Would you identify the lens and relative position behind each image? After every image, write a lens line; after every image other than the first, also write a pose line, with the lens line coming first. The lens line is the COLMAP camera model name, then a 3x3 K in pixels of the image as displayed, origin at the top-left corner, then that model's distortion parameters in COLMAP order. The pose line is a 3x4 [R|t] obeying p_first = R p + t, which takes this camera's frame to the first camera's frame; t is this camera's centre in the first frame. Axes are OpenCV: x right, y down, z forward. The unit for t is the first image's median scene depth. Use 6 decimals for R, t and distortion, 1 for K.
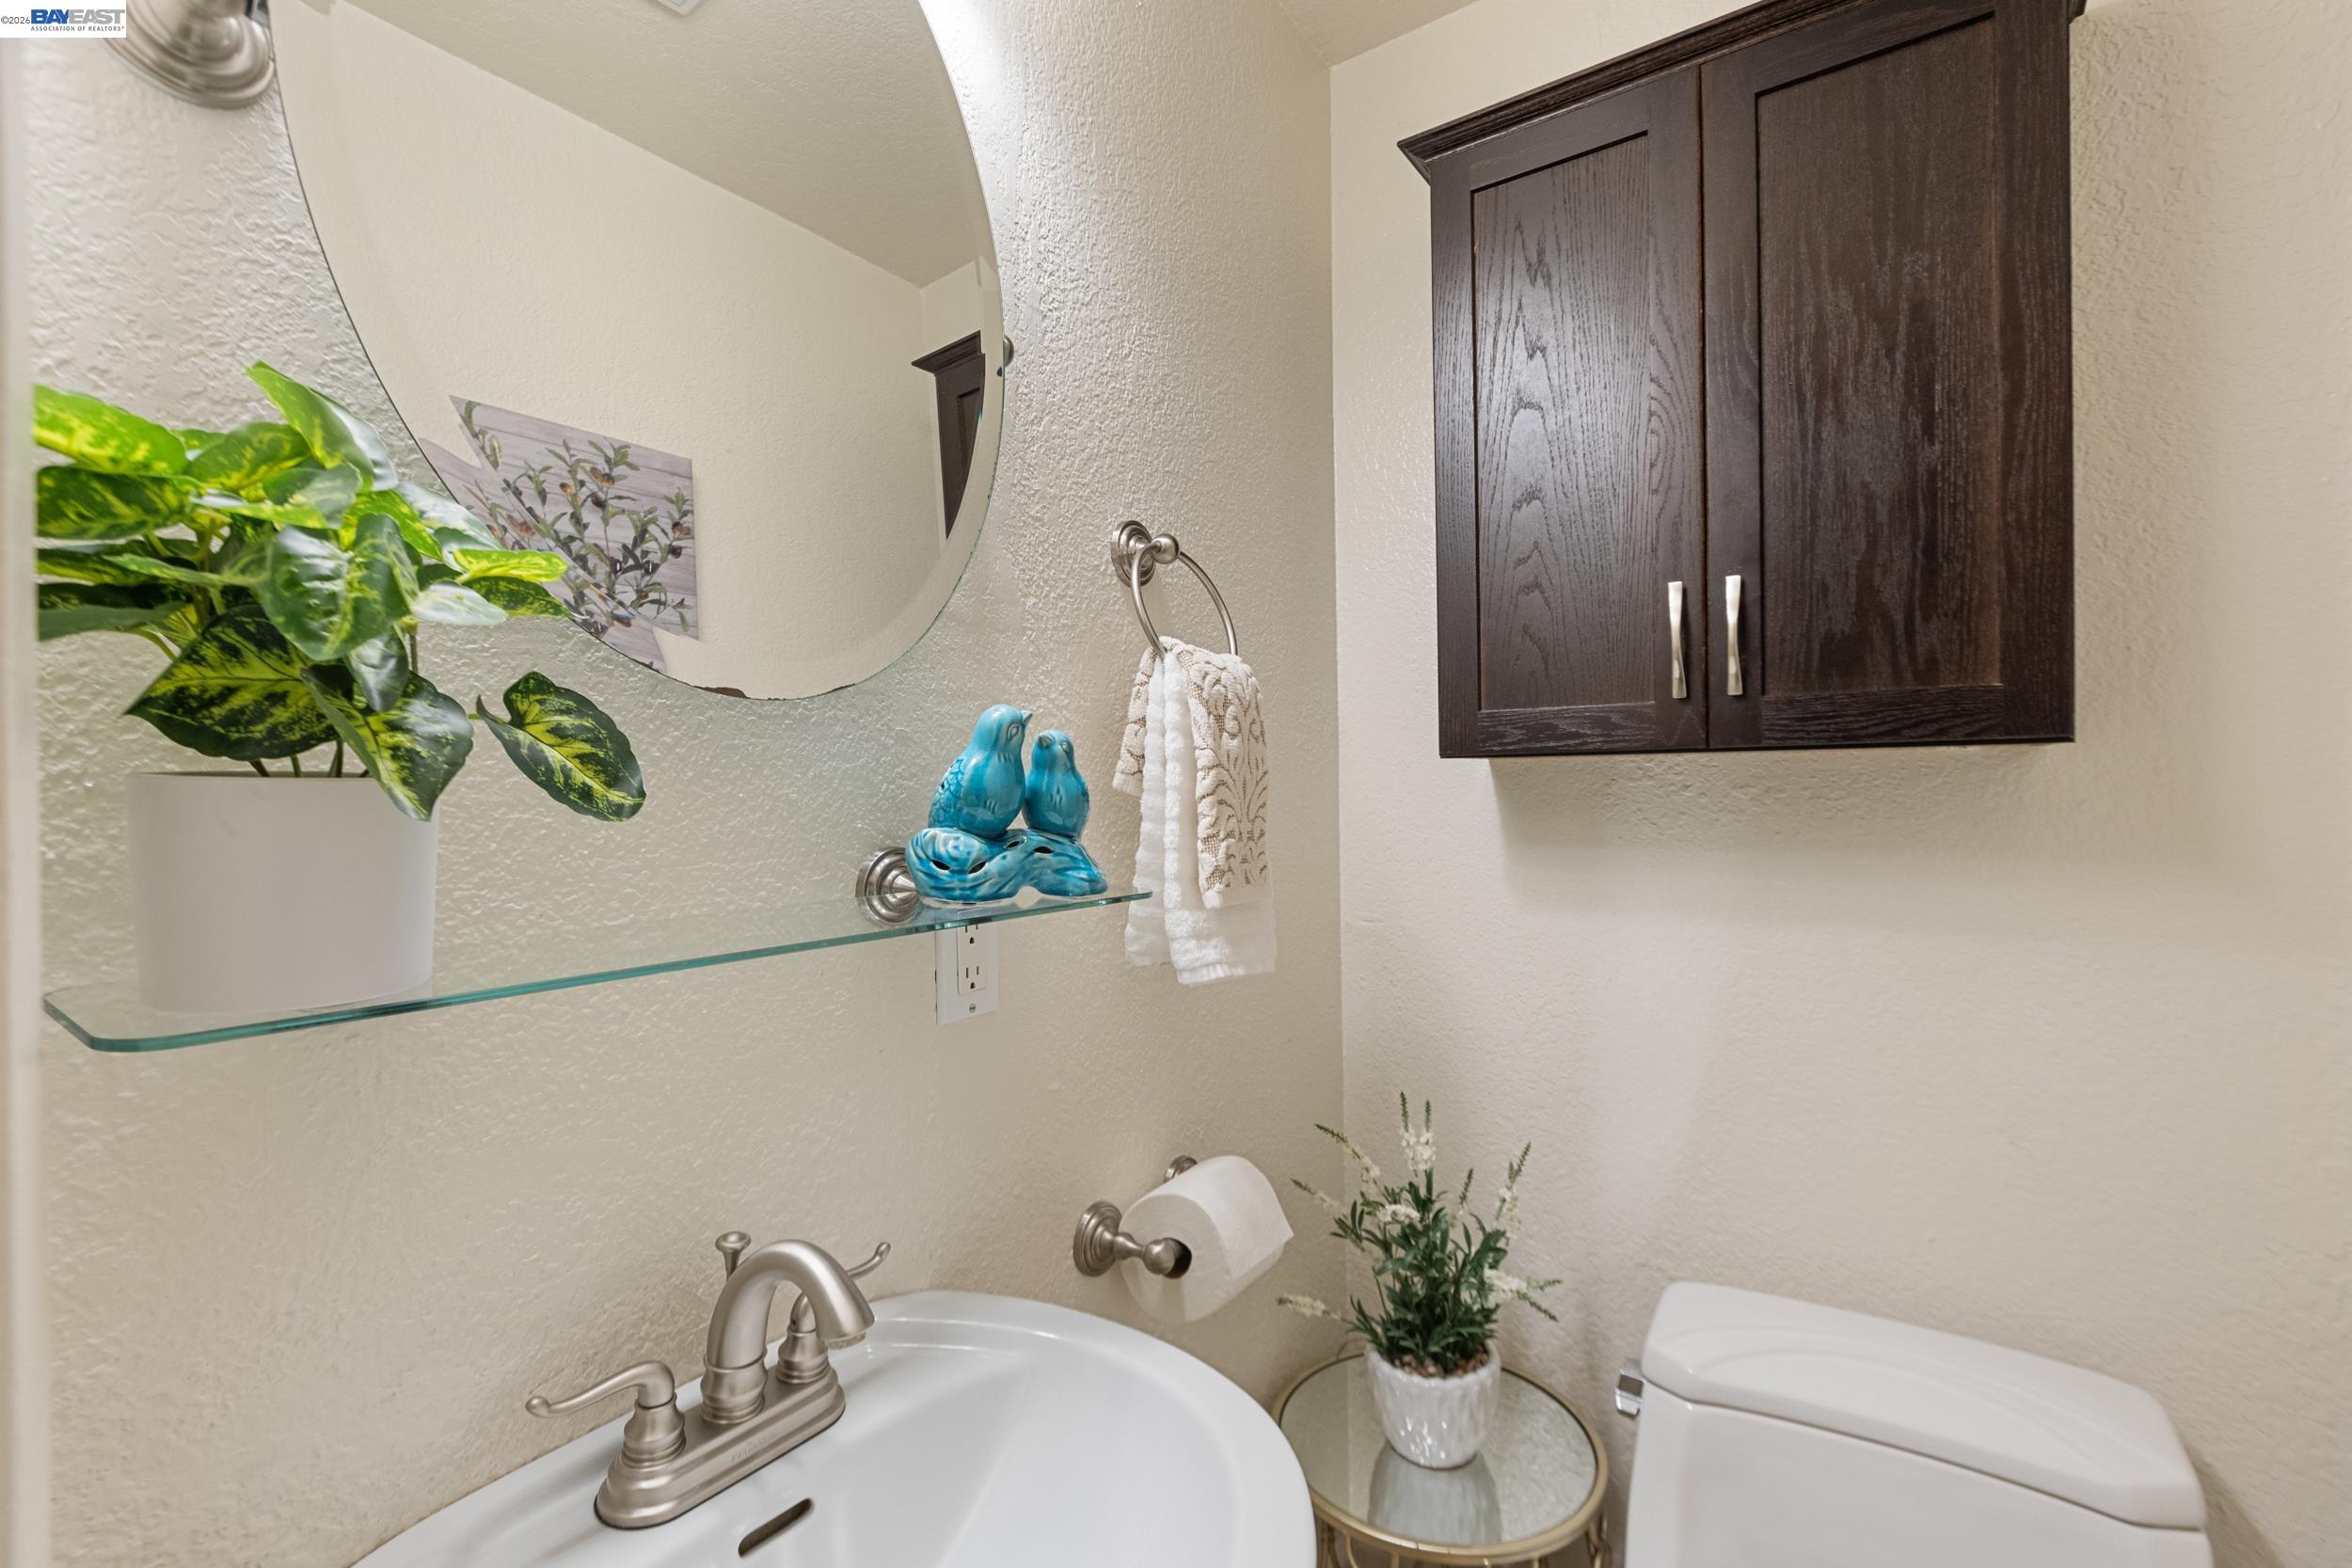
lens RADIAL K [[1008.0, 0, 1187.5], [0, 1008.0, 785.4], [0, 0, 1]] dist [-0.000412, -0.000214]
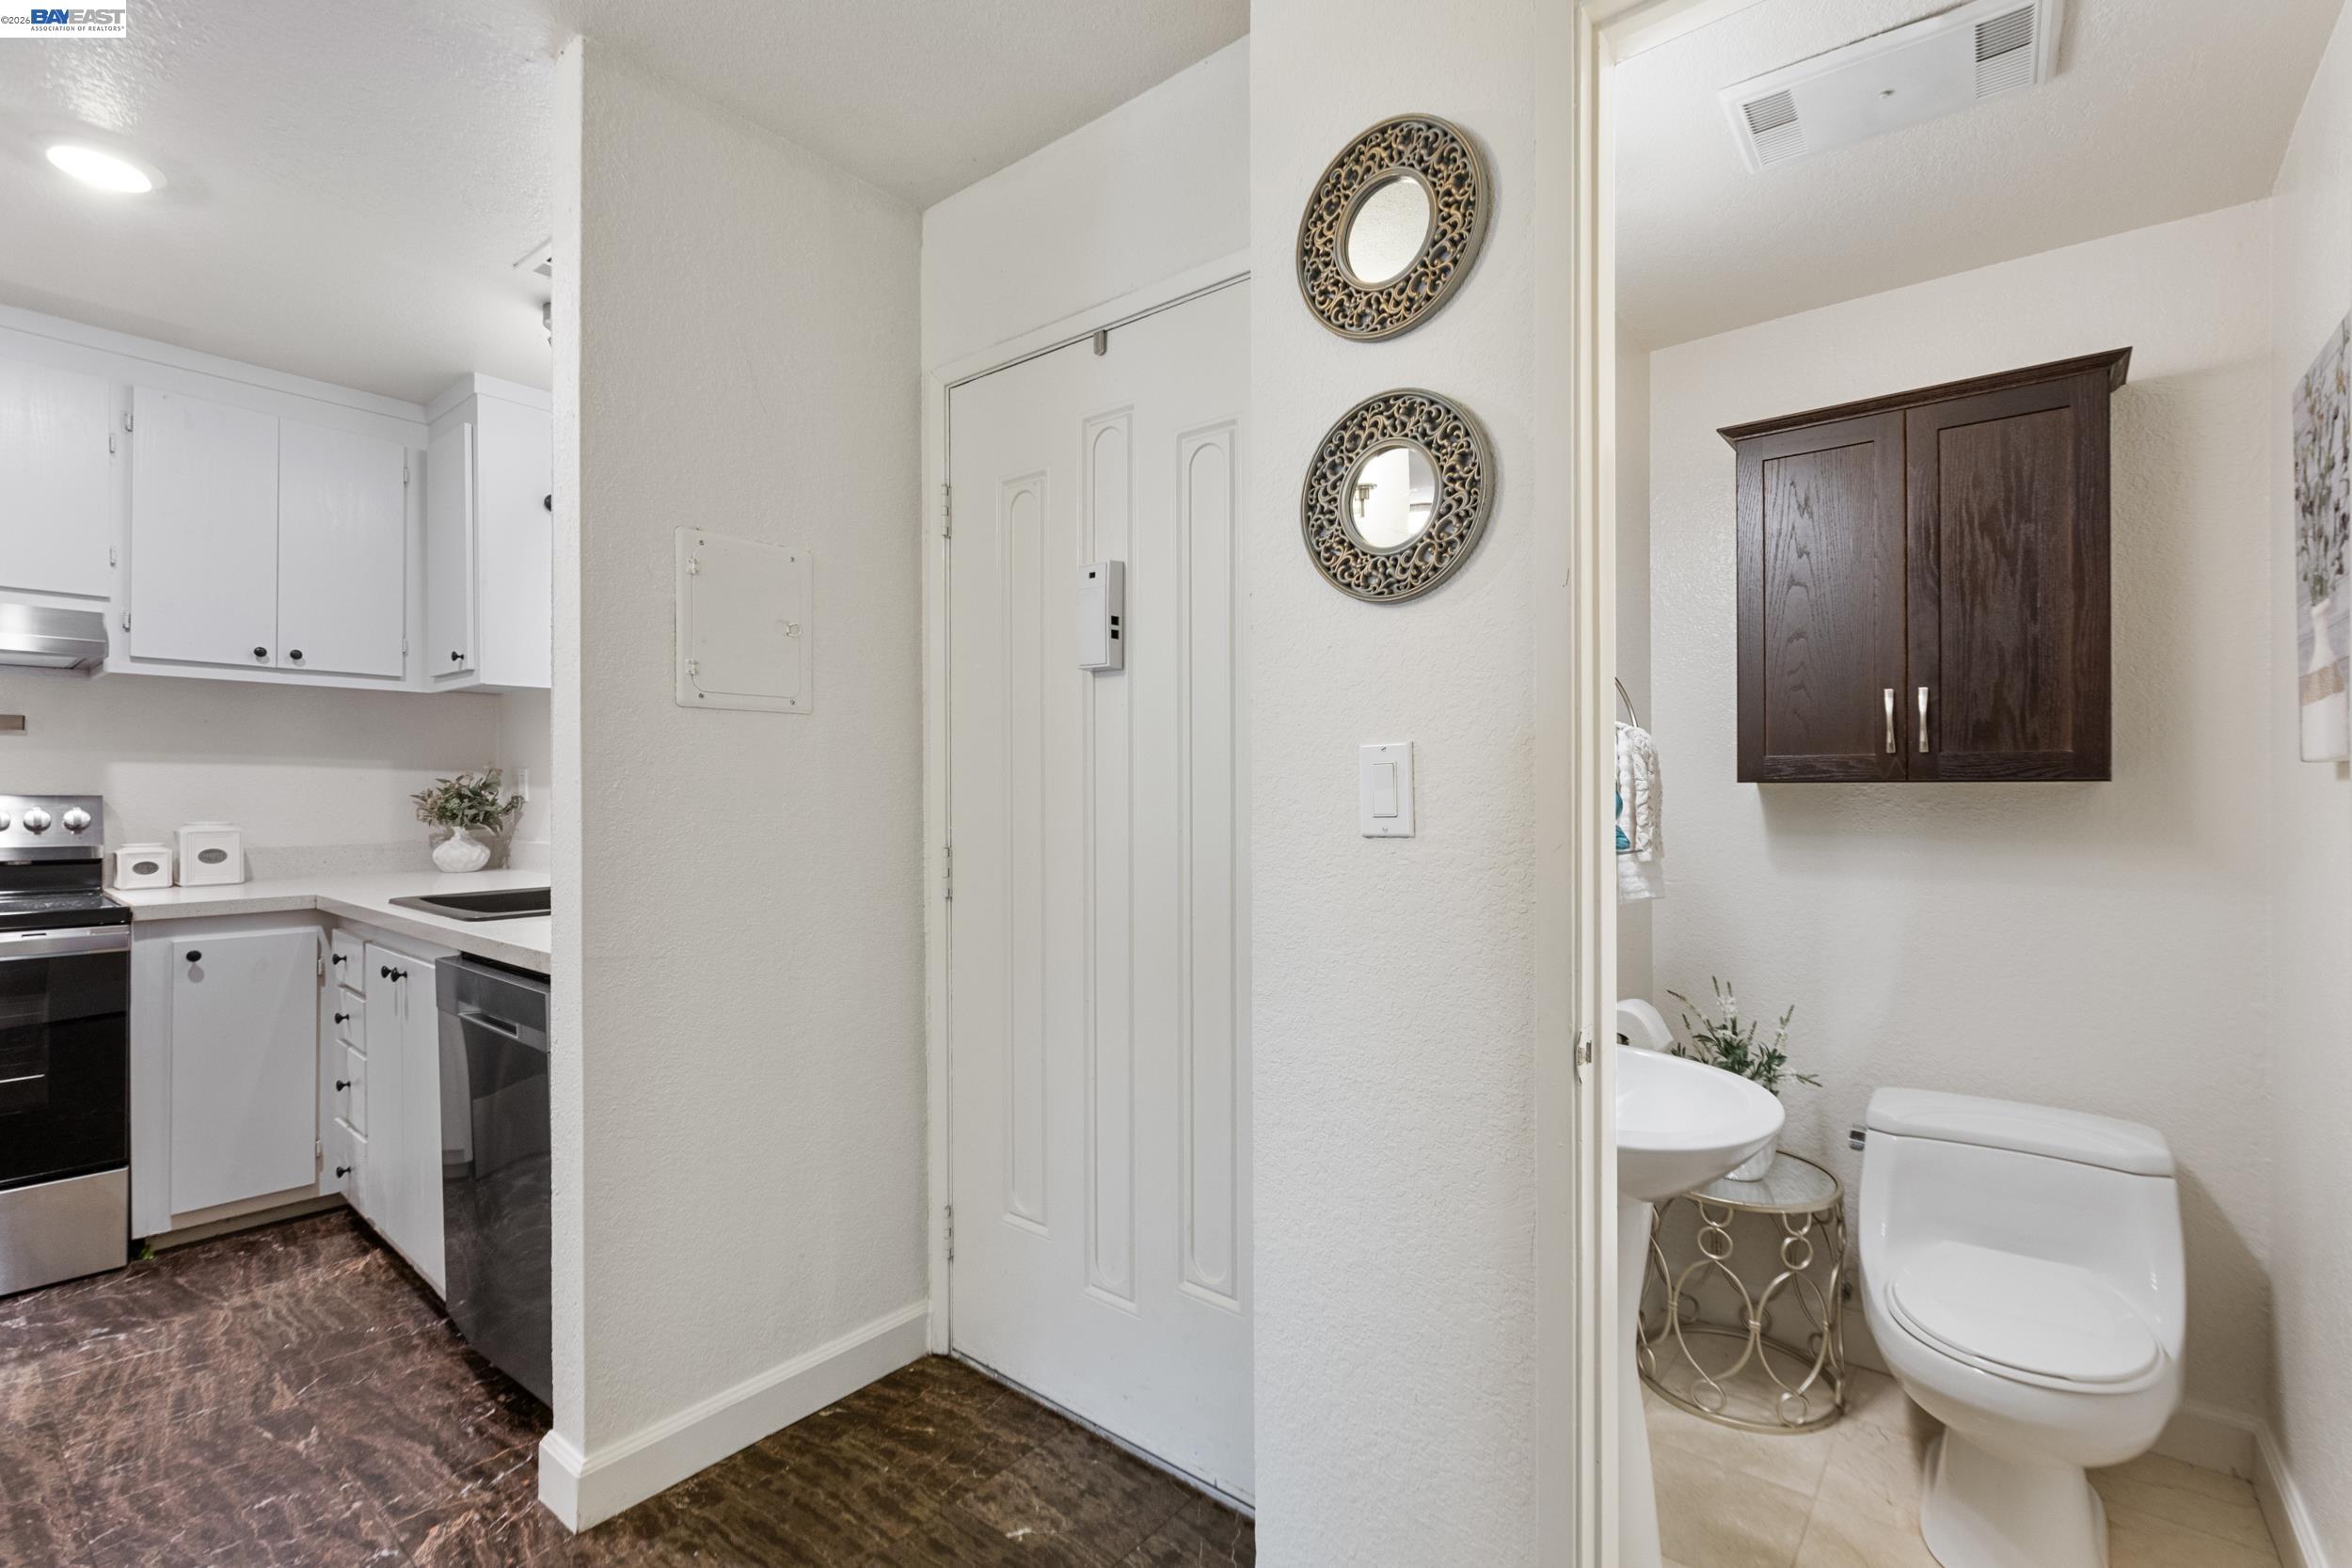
lens RADIAL K [[1048.5, 0, 1176.0], [0, 1048.5, 784.0], [0, 0, 1]] dist [0.000722, -0.000459]
pose [[0.997210, 0.008867, -0.074117, -0.713657], [-0.009230, 0.999947, -0.004554, -0.010277], [0.074073, 0.005226, 0.997239, -1.068124]]
